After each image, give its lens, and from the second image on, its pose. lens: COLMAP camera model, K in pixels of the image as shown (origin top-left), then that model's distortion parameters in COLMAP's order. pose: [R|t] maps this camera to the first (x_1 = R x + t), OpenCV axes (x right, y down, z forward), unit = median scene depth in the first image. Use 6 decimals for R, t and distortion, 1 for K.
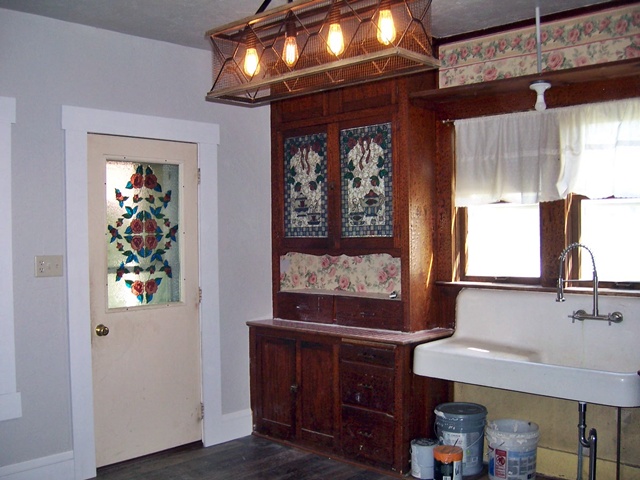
lens RADIAL K [[662.5, 0, 284.4], [0, 662.5, 241.9], [0, 0, 1]] dist [-0.130365, 0.050283]
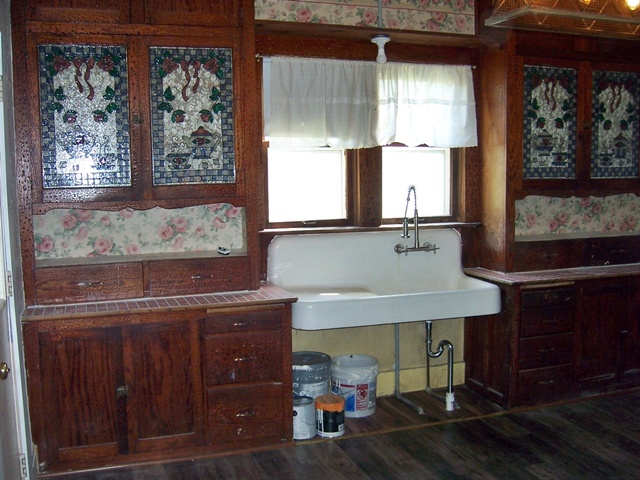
lens RADIAL K [[662.5, 0, 284.4], [0, 662.5, 241.9], [0, 0, 1]] dist [-0.130365, 0.050283]
pose [[0.486714, -0.087220, 0.869196, -0.557207], [0.025232, 0.995992, 0.085815, -0.003440], [-0.873197, -0.019835, 0.486964, 0.518922]]
